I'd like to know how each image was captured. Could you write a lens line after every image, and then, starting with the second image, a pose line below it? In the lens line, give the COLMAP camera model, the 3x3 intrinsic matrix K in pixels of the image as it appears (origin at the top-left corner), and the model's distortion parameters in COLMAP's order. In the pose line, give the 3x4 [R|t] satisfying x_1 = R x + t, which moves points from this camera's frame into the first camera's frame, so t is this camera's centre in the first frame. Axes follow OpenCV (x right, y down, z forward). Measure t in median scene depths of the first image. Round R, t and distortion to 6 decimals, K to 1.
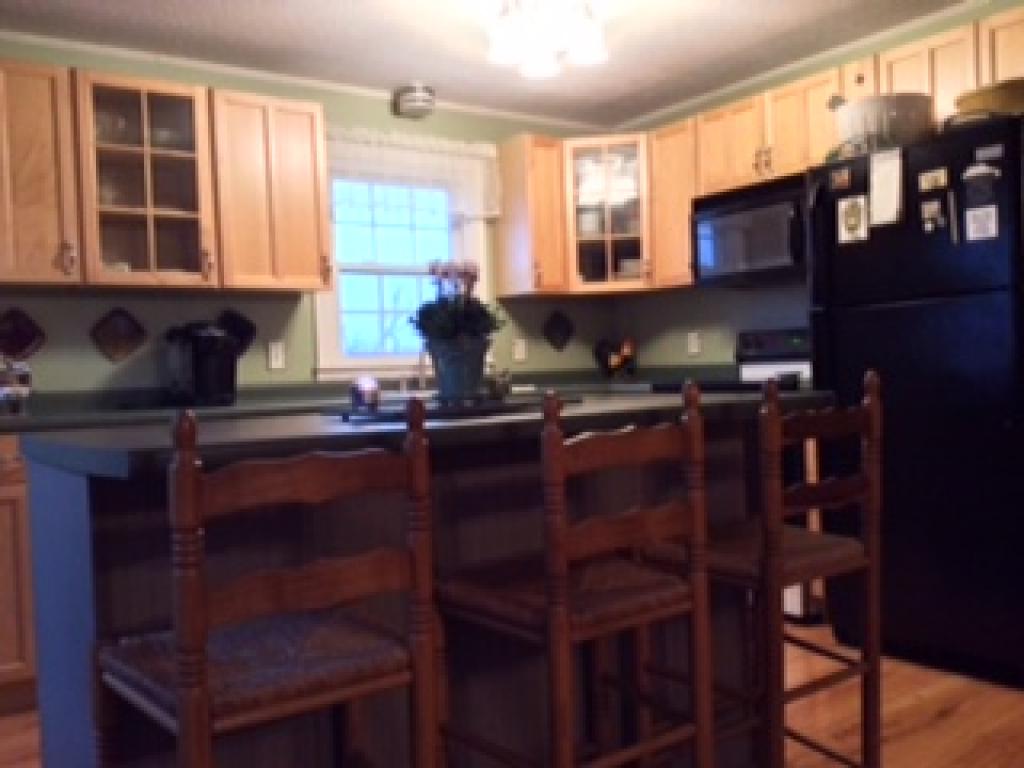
lens RADIAL K [[917.8, 0, 512.0], [0, 917.8, 384.0], [0, 0, 1]] dist [0.114988, -0.206304]
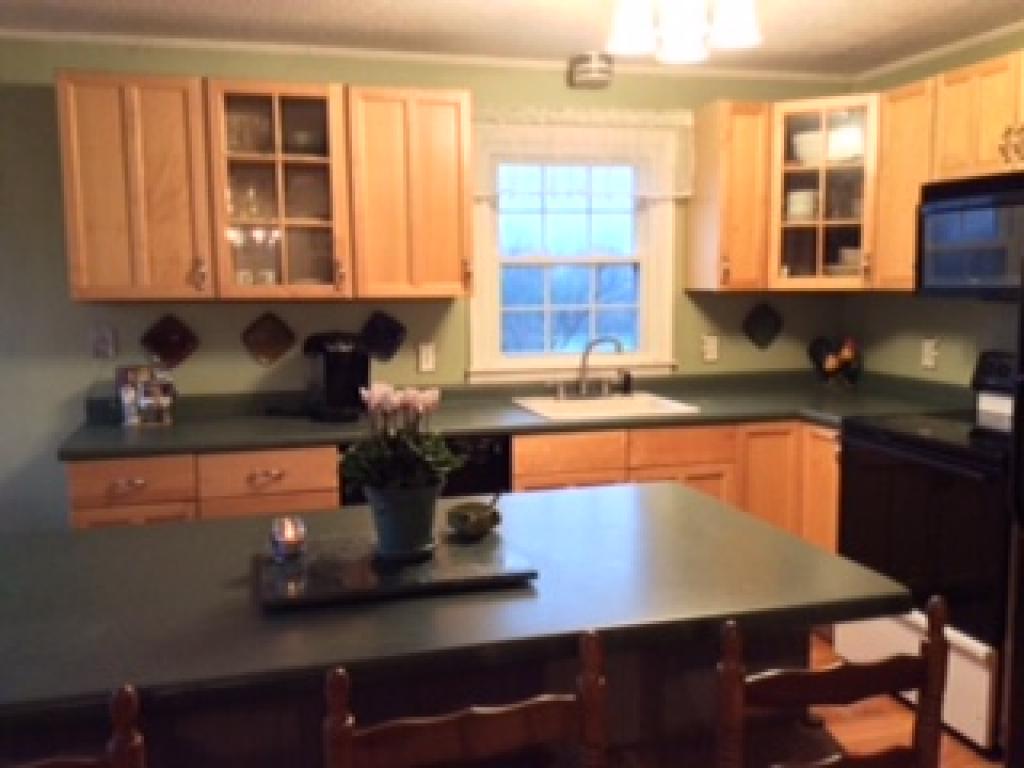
lens RADIAL K [[917.8, 0, 512.0], [0, 917.8, 384.0], [0, 0, 1]] dist [0.114988, -0.206304]
pose [[0.942918, 0.067337, -0.326145, 0.134522], [-0.033562, 0.993573, 0.108104, -0.104347], [0.331328, -0.090988, 0.939118, 0.122199]]
